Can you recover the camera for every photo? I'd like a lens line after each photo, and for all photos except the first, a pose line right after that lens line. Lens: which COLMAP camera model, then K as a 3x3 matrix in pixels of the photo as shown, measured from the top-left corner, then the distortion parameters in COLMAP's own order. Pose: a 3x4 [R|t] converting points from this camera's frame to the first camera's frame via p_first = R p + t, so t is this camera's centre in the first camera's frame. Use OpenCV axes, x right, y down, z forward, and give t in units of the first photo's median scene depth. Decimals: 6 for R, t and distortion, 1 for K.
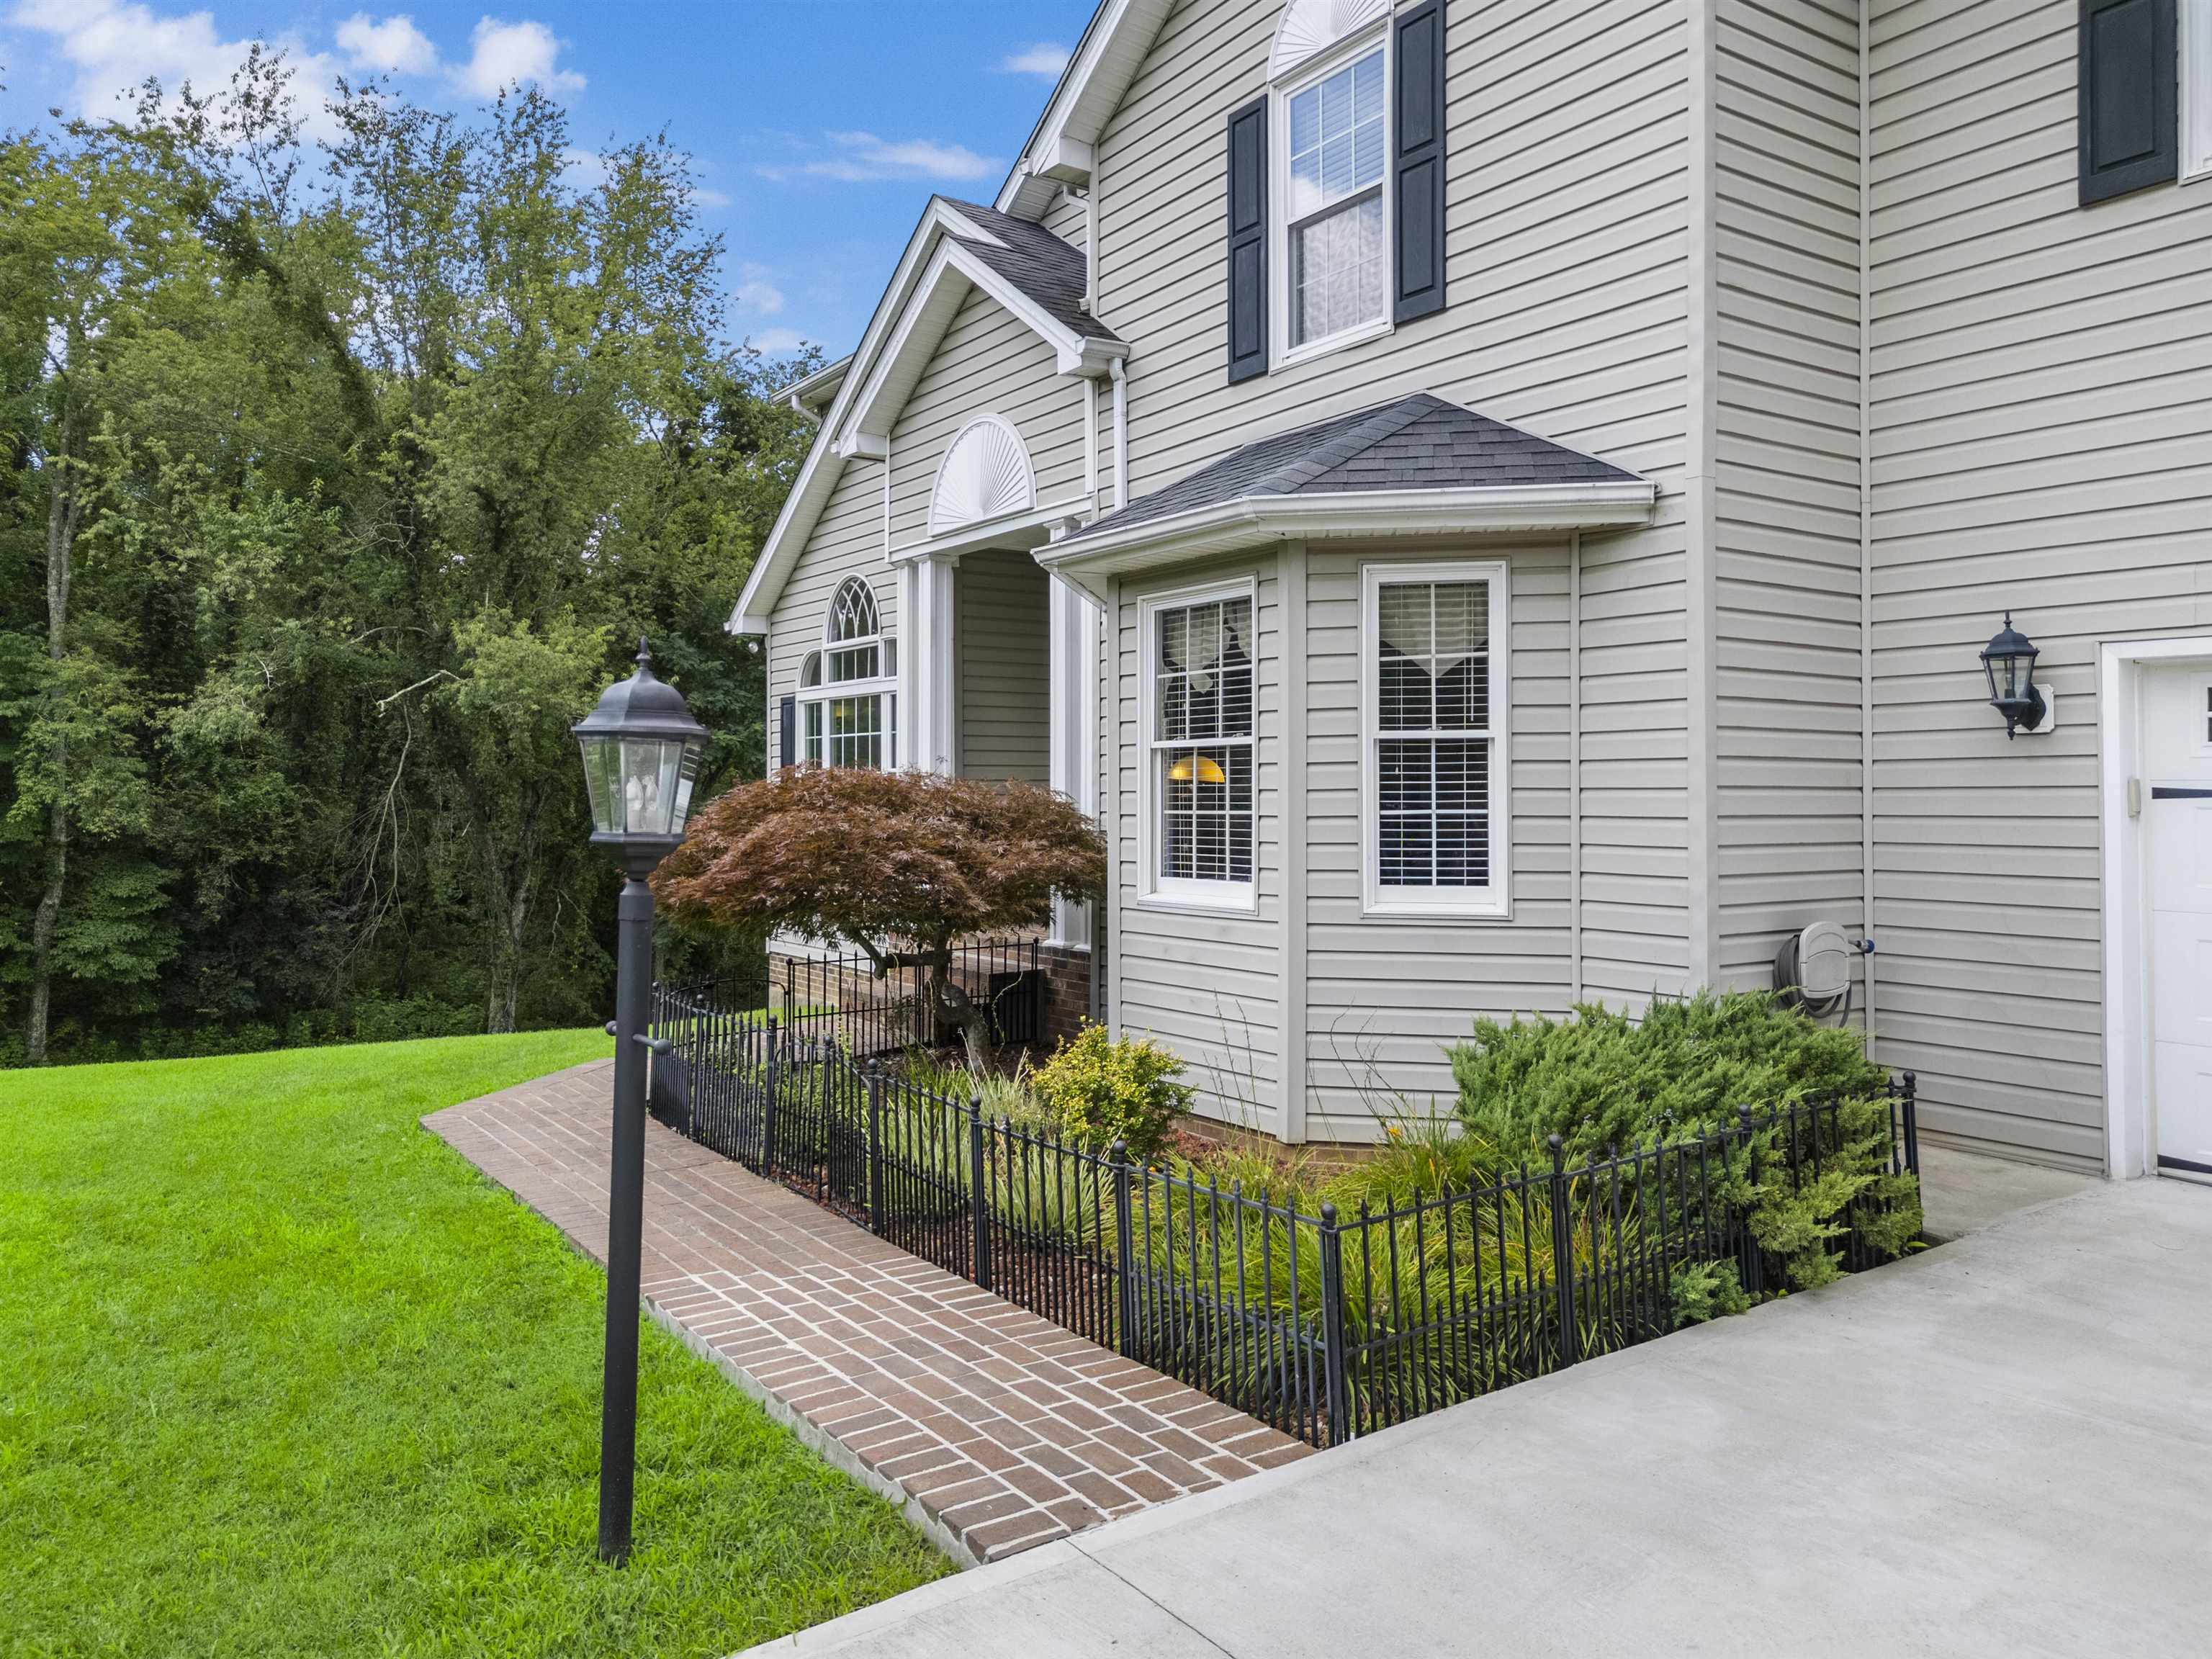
lens RADIAL K [[1586.3, 0, 1090.7], [0, 1586.3, 758.2], [0, 0, 1]] dist [0.072917, -0.072906]
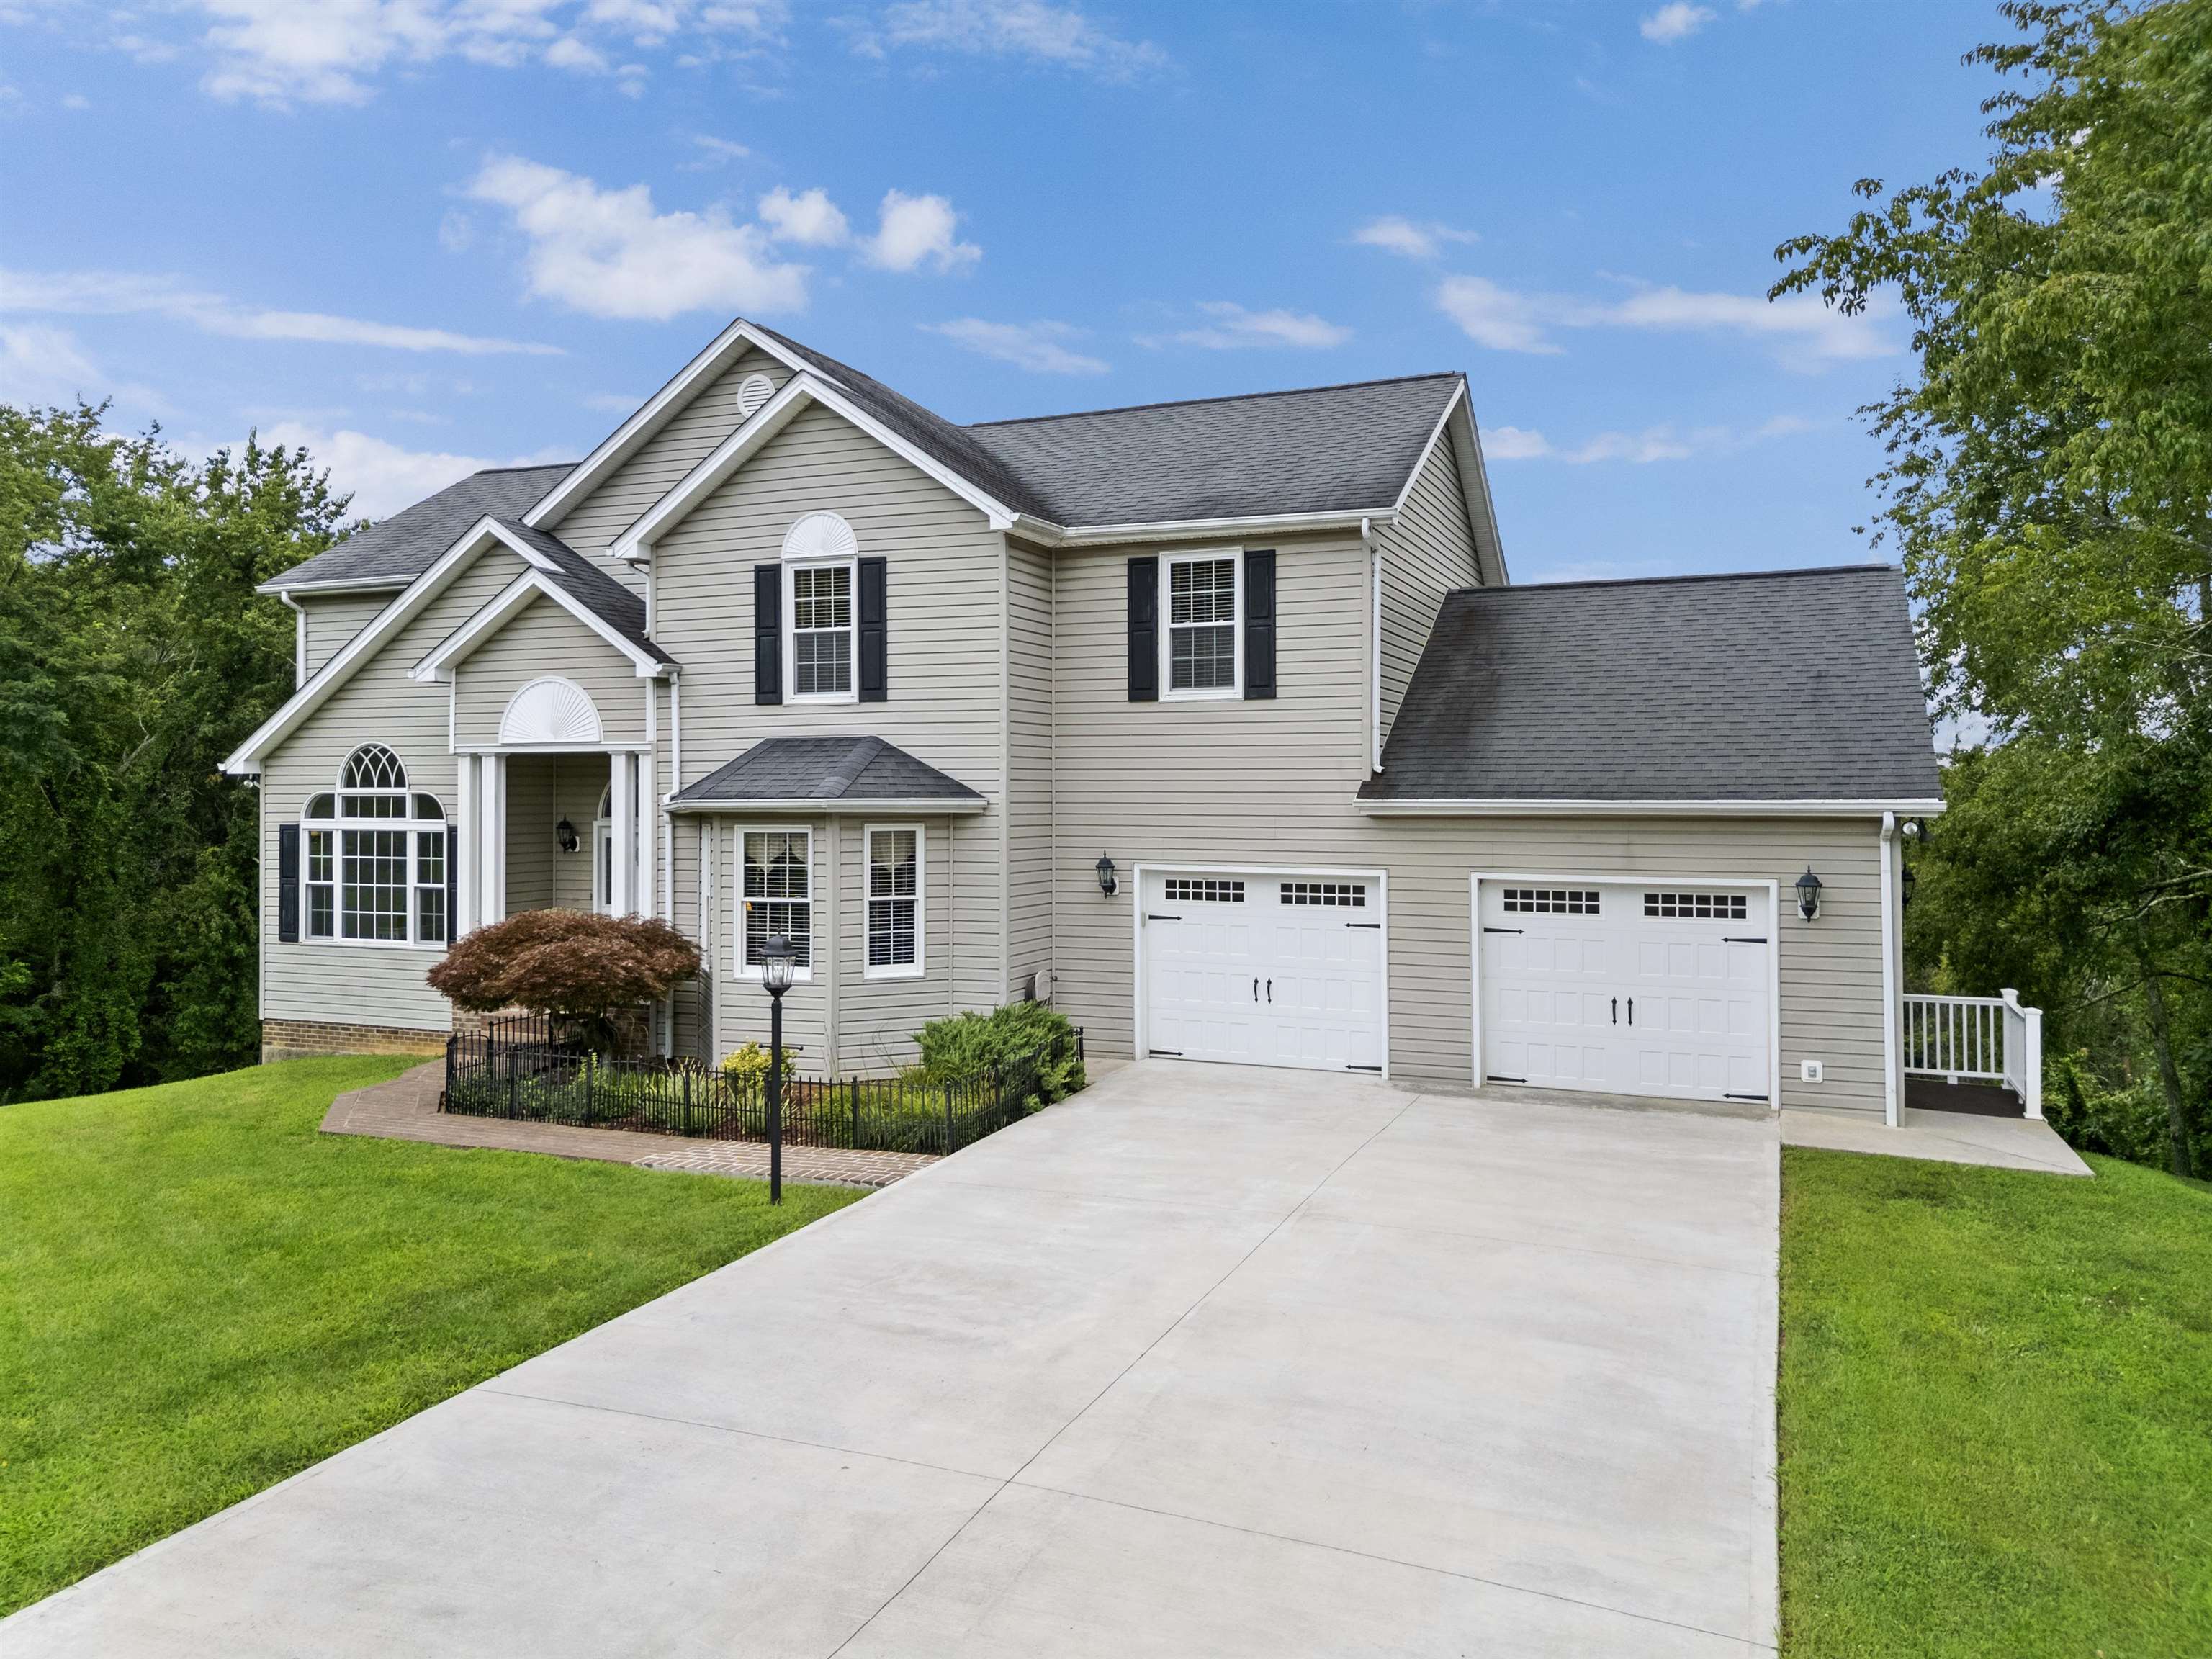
lens RADIAL K [[1586.3, 0, 1101.9], [0, 1586.3, 781.0], [0, 0, 1]] dist [0.072917, -0.072906]
pose [[0.836491, 0.005125, 0.547957, -0.775128], [-0.011750, 0.999894, 0.008585, -0.204088], [-0.547855, -0.013620, 0.836462, -1.055222]]
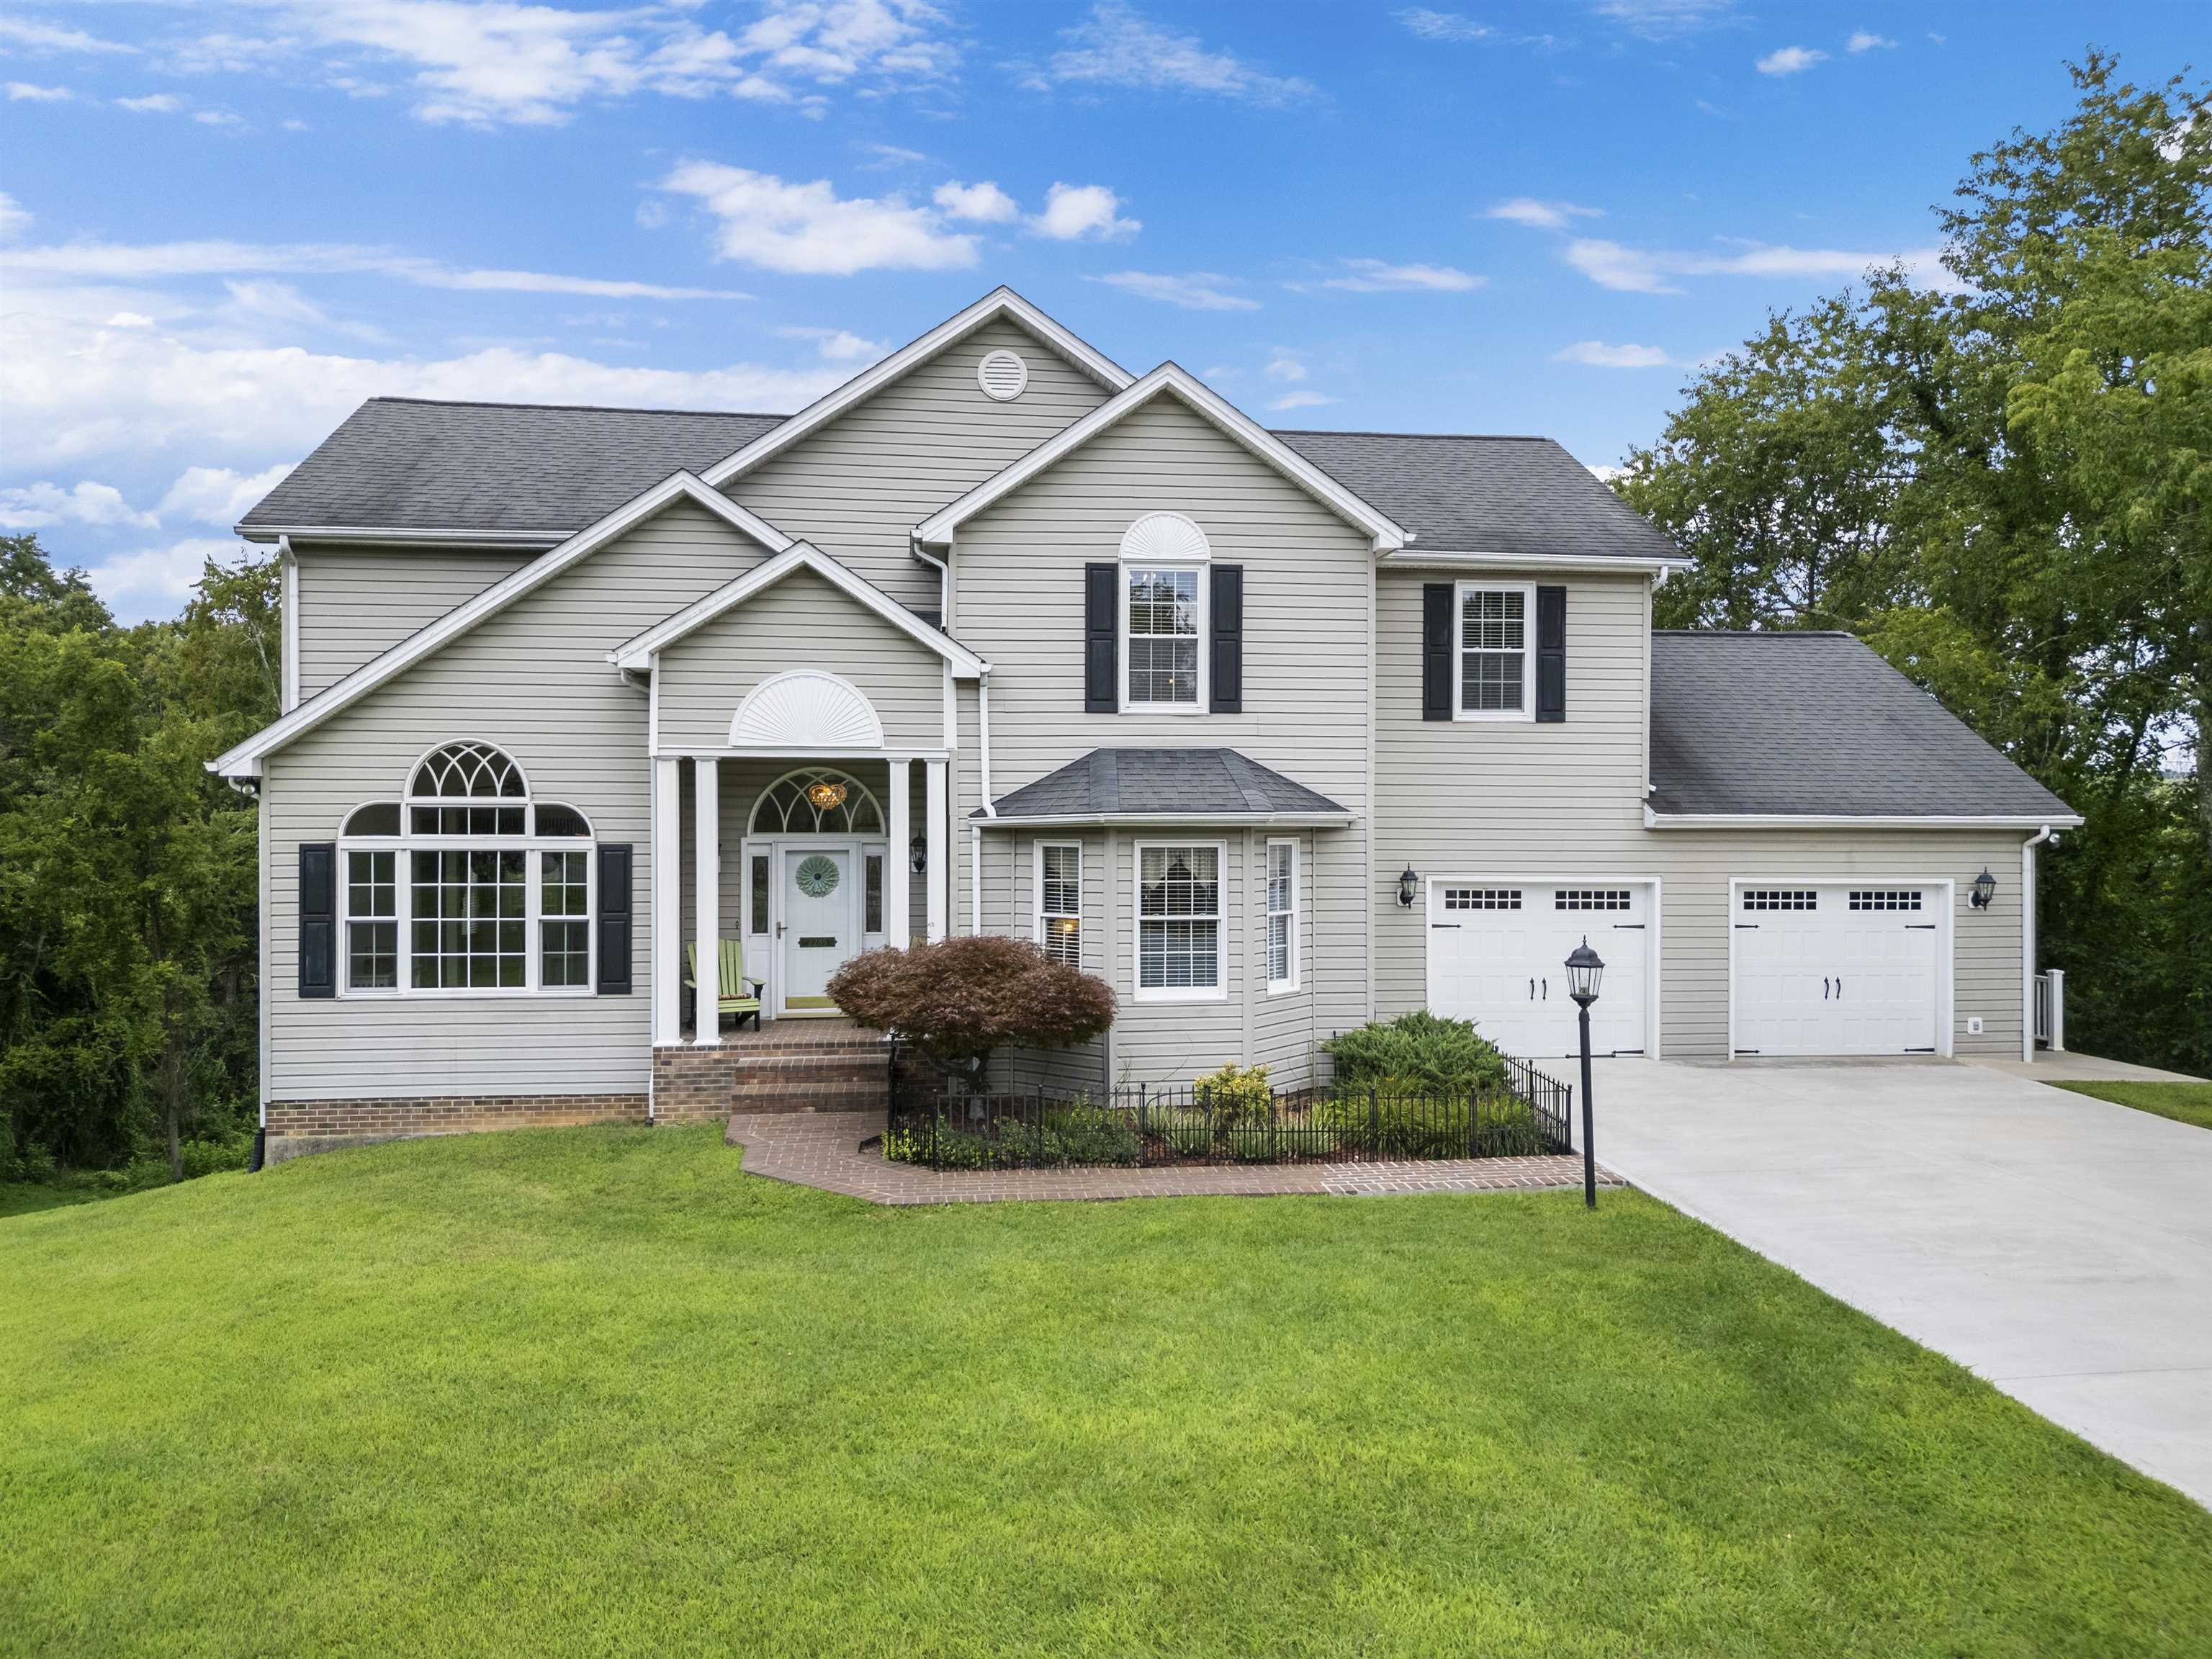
lens RADIAL K [[1586.3, 0, 1103.9], [0, 1586.3, 827.4], [0, 0, 1]] dist [0.072917, -0.072906]
pose [[0.455323, -0.005213, 0.890311, -1.881868], [-0.022346, 0.999601, 0.017280, -0.168509], [-0.890046, -0.027763, 0.455024, 0.202919]]
